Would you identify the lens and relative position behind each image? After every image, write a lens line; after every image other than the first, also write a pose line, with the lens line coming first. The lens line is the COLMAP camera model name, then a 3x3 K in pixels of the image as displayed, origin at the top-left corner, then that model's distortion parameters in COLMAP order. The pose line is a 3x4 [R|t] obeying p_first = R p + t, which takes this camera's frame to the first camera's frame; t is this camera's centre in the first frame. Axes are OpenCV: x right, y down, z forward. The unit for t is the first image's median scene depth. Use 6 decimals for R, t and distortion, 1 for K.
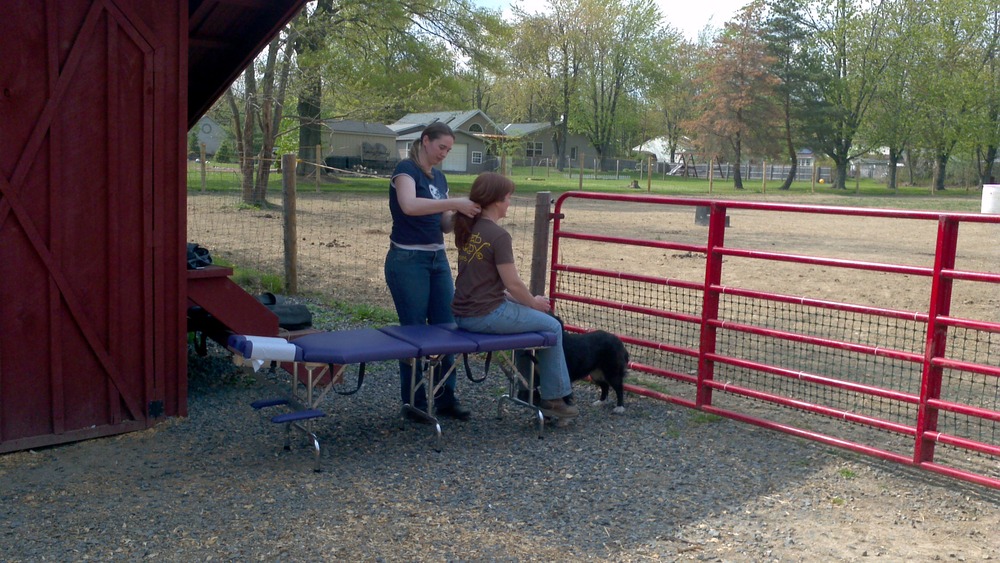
lens RADIAL K [[1020.0, 0, 500.0], [0, 1020.0, 281.5], [0, 0, 1]] dist [-0.058778, -0.013607]
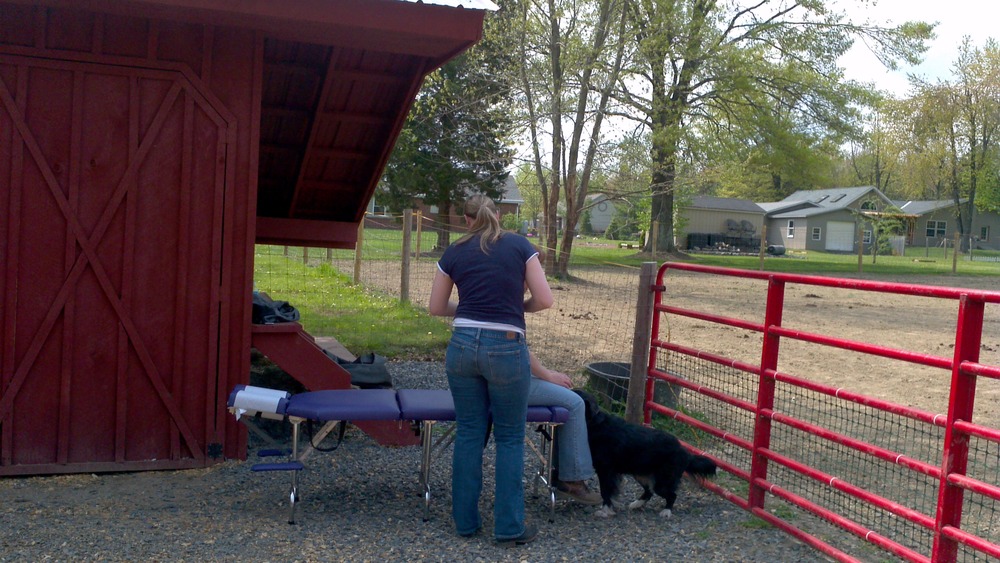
lens RADIAL K [[1020.0, 0, 500.0], [0, 1020.0, 281.5], [0, 0, 1]] dist [-0.058778, -0.013607]
pose [[0.912801, 0.027257, -0.407495, 0.387898], [-0.058600, 0.996187, -0.064632, -0.002313], [0.404180, 0.082875, 0.910917, 0.120717]]
